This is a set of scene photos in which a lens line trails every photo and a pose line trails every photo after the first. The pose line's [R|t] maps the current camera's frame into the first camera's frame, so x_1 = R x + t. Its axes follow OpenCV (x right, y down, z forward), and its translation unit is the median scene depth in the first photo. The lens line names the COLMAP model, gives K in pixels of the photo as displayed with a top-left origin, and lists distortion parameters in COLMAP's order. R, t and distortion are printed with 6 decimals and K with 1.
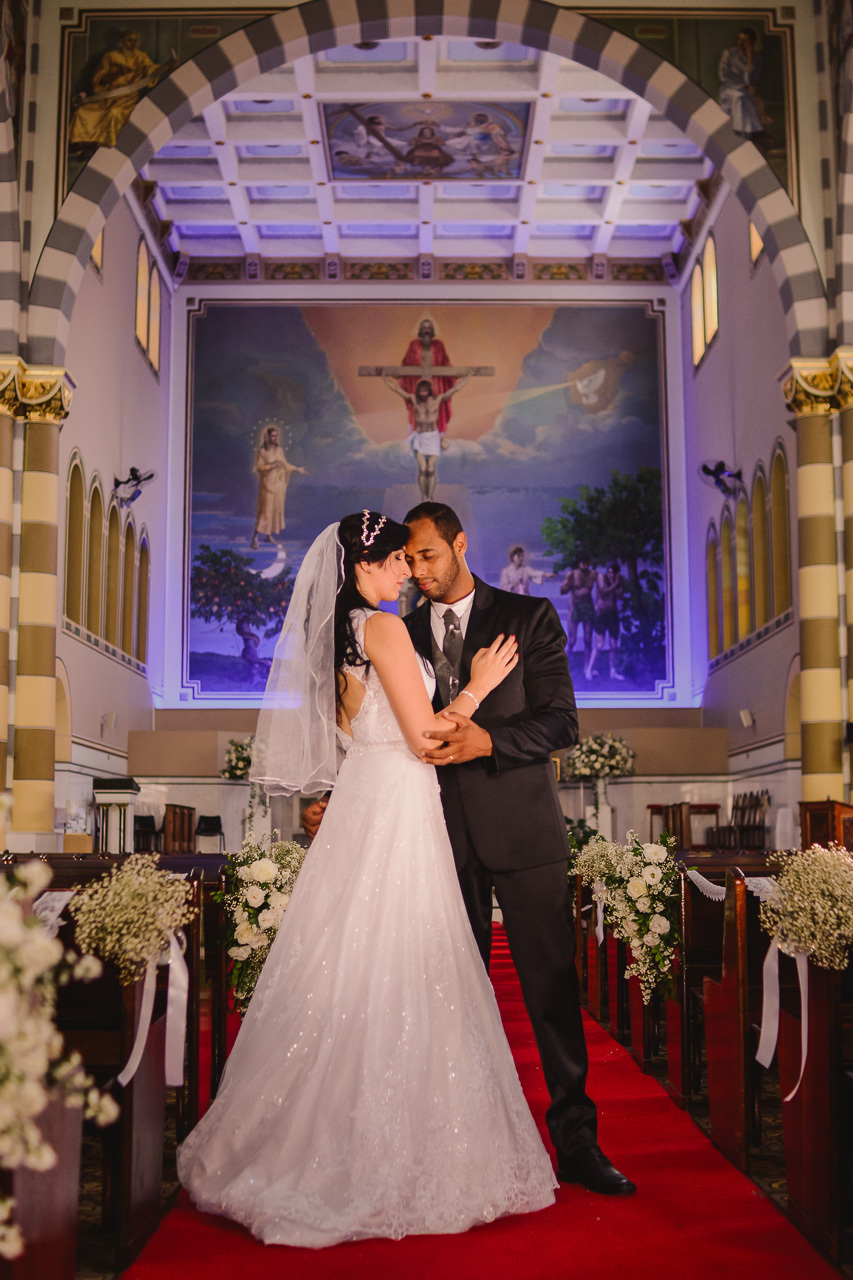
lens RADIAL K [[1864.8, 0, 426.5], [0, 1864.8, 640.0], [0, 0, 1]] dist [-0.151670, 0.066779]
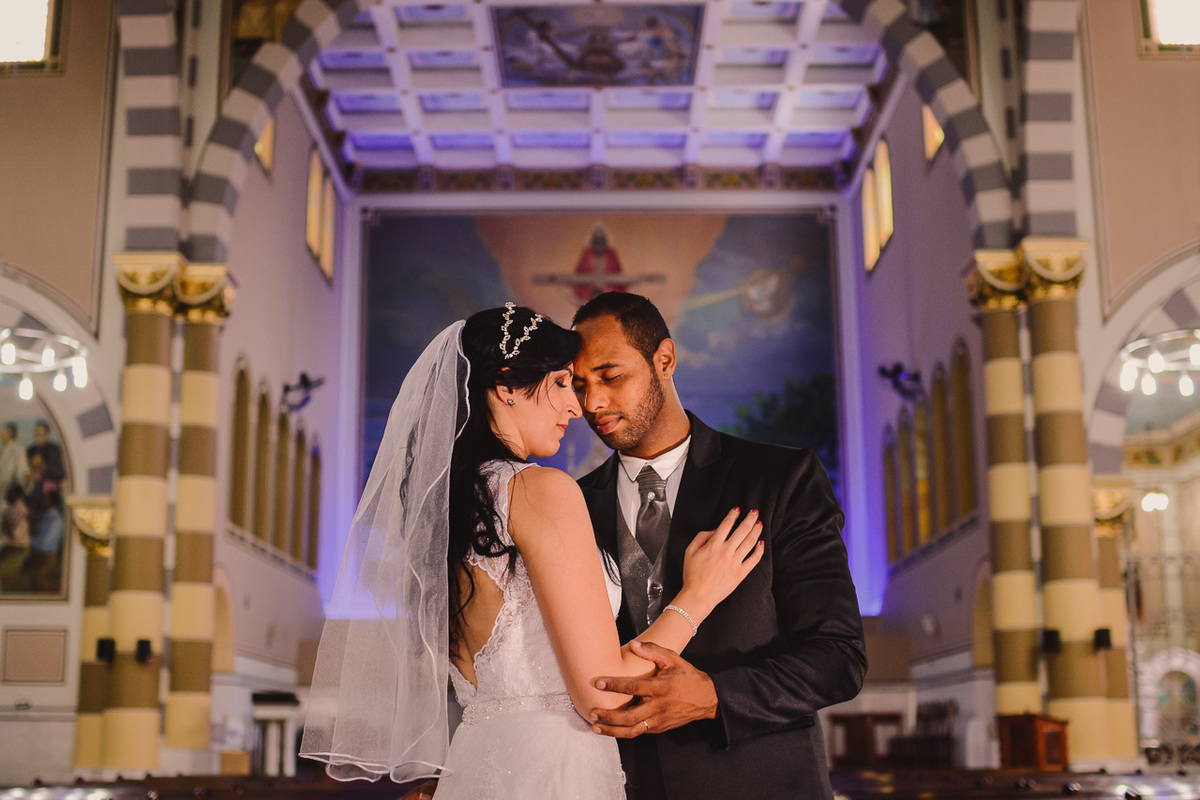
lens RADIAL K [[1792.3, 0, 588.3], [0, 1792.3, 380.2], [0, 0, 1]] dist [-0.150662, 0.056140]
pose [[0.999960, -0.006327, -0.006247, -0.000278], [0.005711, 0.995539, -0.094174, 0.000968], [0.006815, 0.094134, 0.995536, 0.044171]]
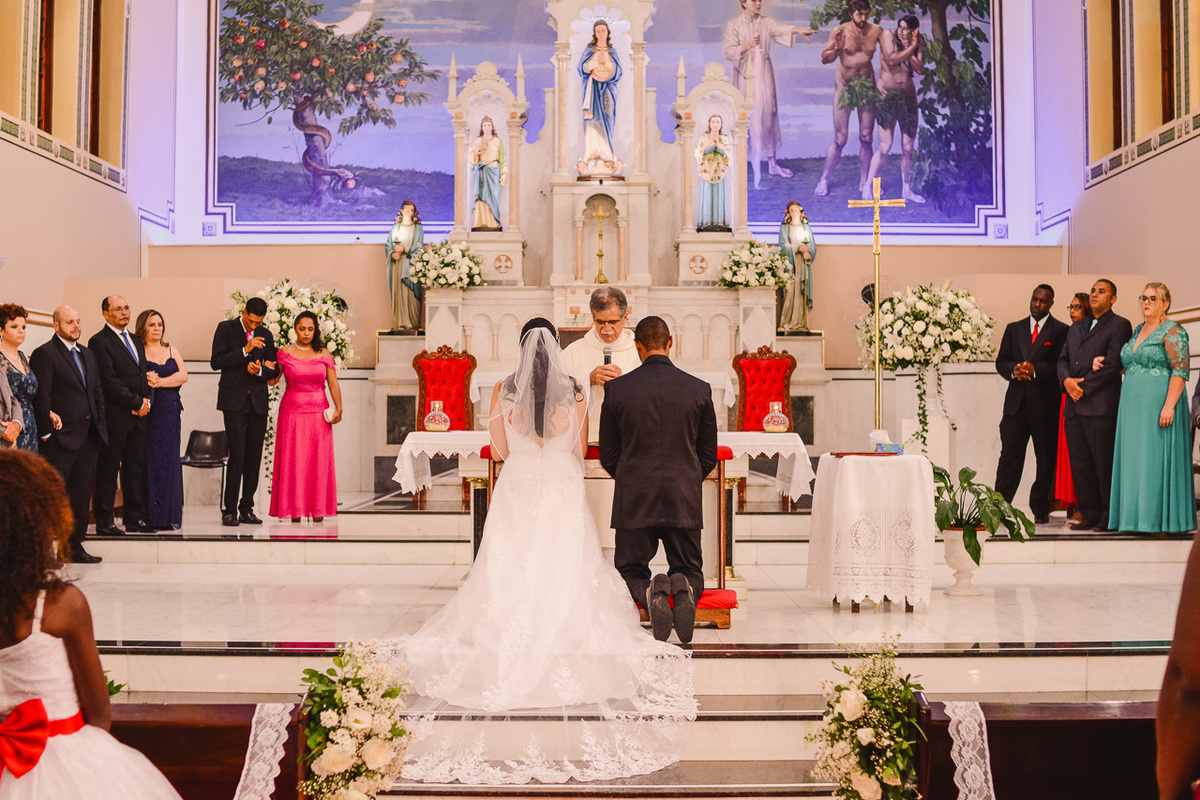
lens RADIAL K [[1772.3, 0, 600.0], [0, 1772.3, 417.9], [0, 0, 1]] dist [-0.154952, 0.082993]
pose [[0.999993, 0.002729, -0.002661, 0.000799], [-0.002420, 0.993956, 0.109754, 0.028884], [0.002945, -0.109747, 0.993955, 0.421647]]
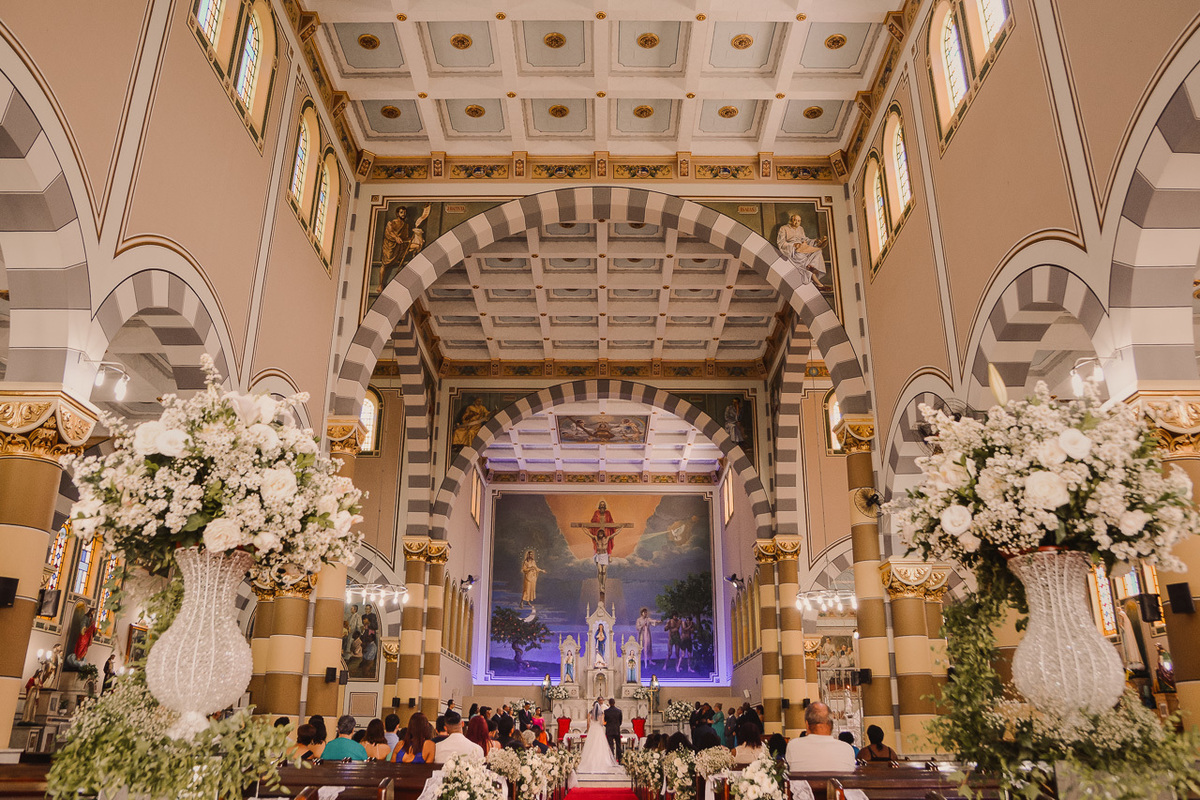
lens RADIAL K [[971.1, 0, 600.0], [0, 971.1, 400.0], [0, 0, 1]] dist [-0.095147, 0.003809]
pose [[0.999966, 0.006766, -0.004716, 0.001749], [-0.007701, 0.970659, -0.240339, -0.015351], [0.002952, 0.240367, 0.970678, -0.137569]]
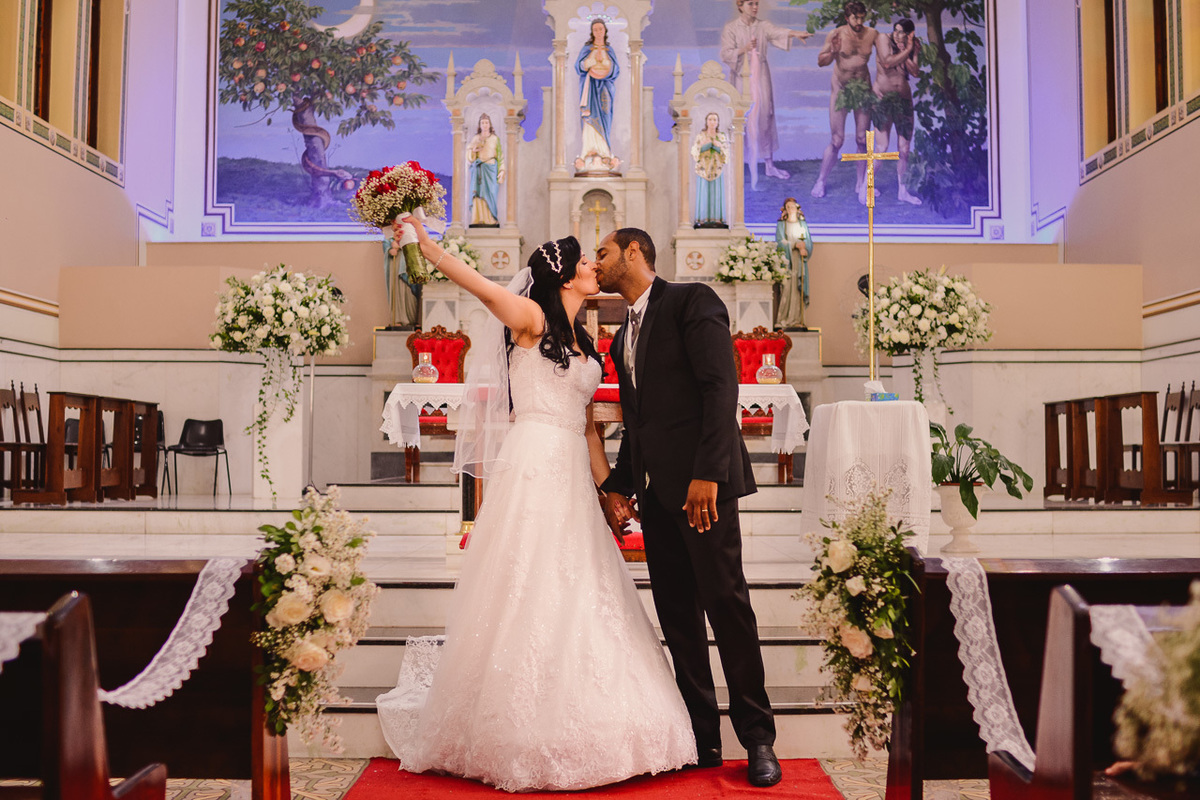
lens RADIAL K [[1748.3, 0, 622.6], [0, 1748.3, 401.1], [0, 0, 1]] dist [-0.151670, 0.066779]
pose [[0.999961, 0.003042, 0.008252, 0.002699], [-0.003673, 0.996983, 0.077535, 0.042778], [-0.007991, -0.077563, 0.996955, 0.427886]]
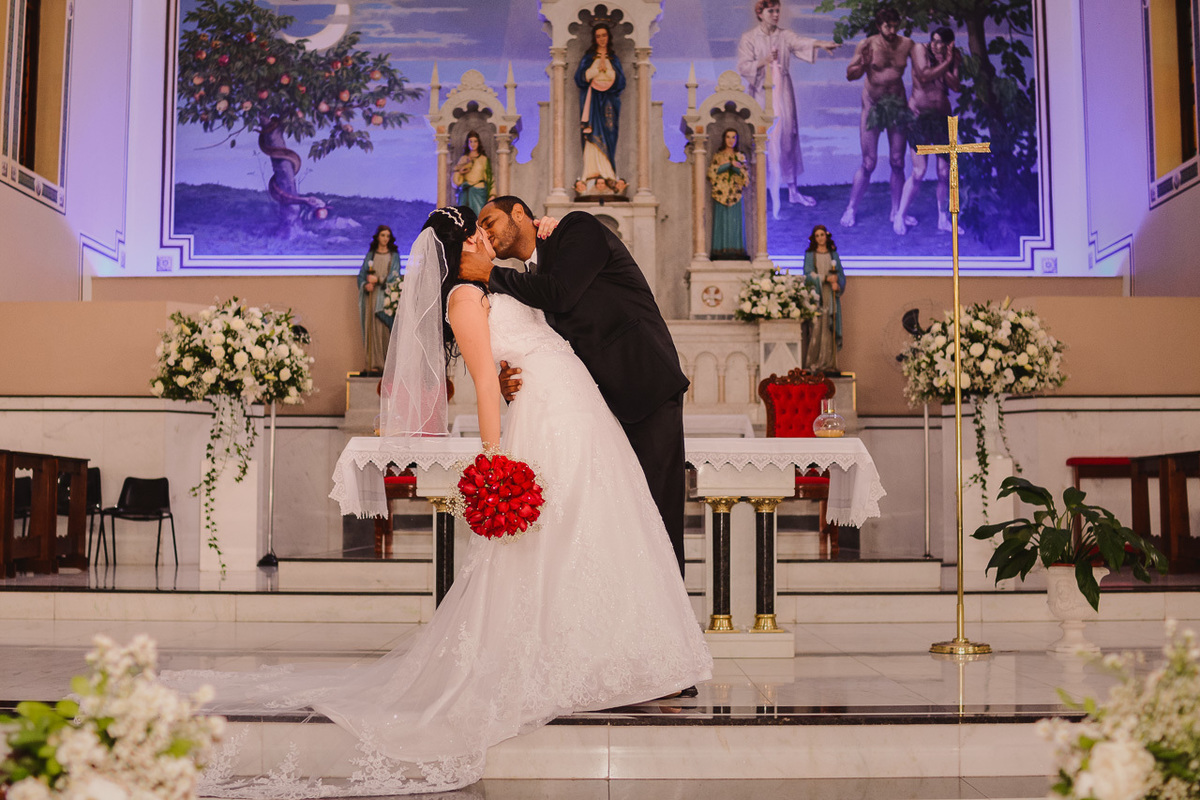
lens RADIAL K [[1792.3, 0, 588.3], [0, 1792.3, 380.2], [0, 0, 1]] dist [-0.150662, 0.056140]
pose [[0.999952, 0.002029, -0.009586, 0.000583], [-0.001679, 0.999337, 0.036360, 0.046265], [0.009653, -0.036342, 0.999293, 0.480556]]
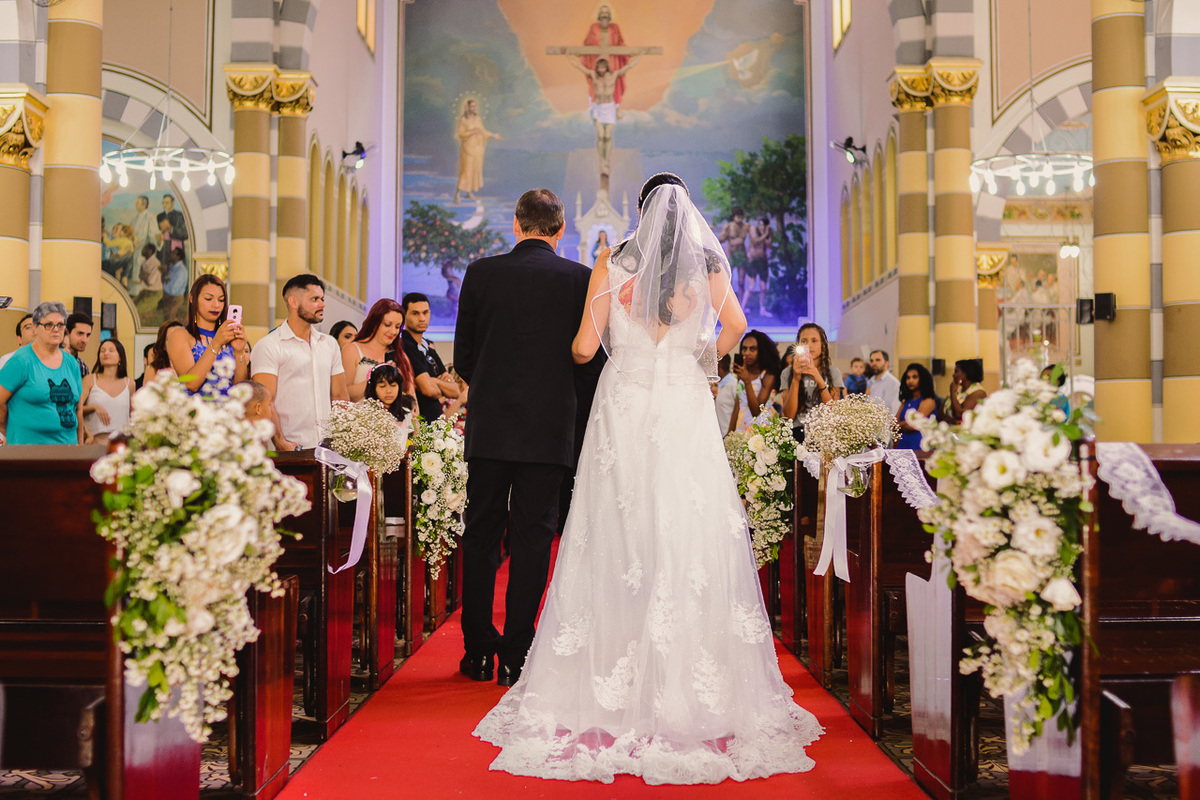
lens RADIAL K [[1748.3, 0, 622.6], [0, 1748.3, 401.1], [0, 0, 1]] dist [-0.151670, 0.066779]
pose [[0.999964, 0.001719, 0.008293, 0.002846], [-0.002339, 0.997154, 0.075355, -0.008493], [-0.008140, -0.075372, 0.997122, -0.102560]]
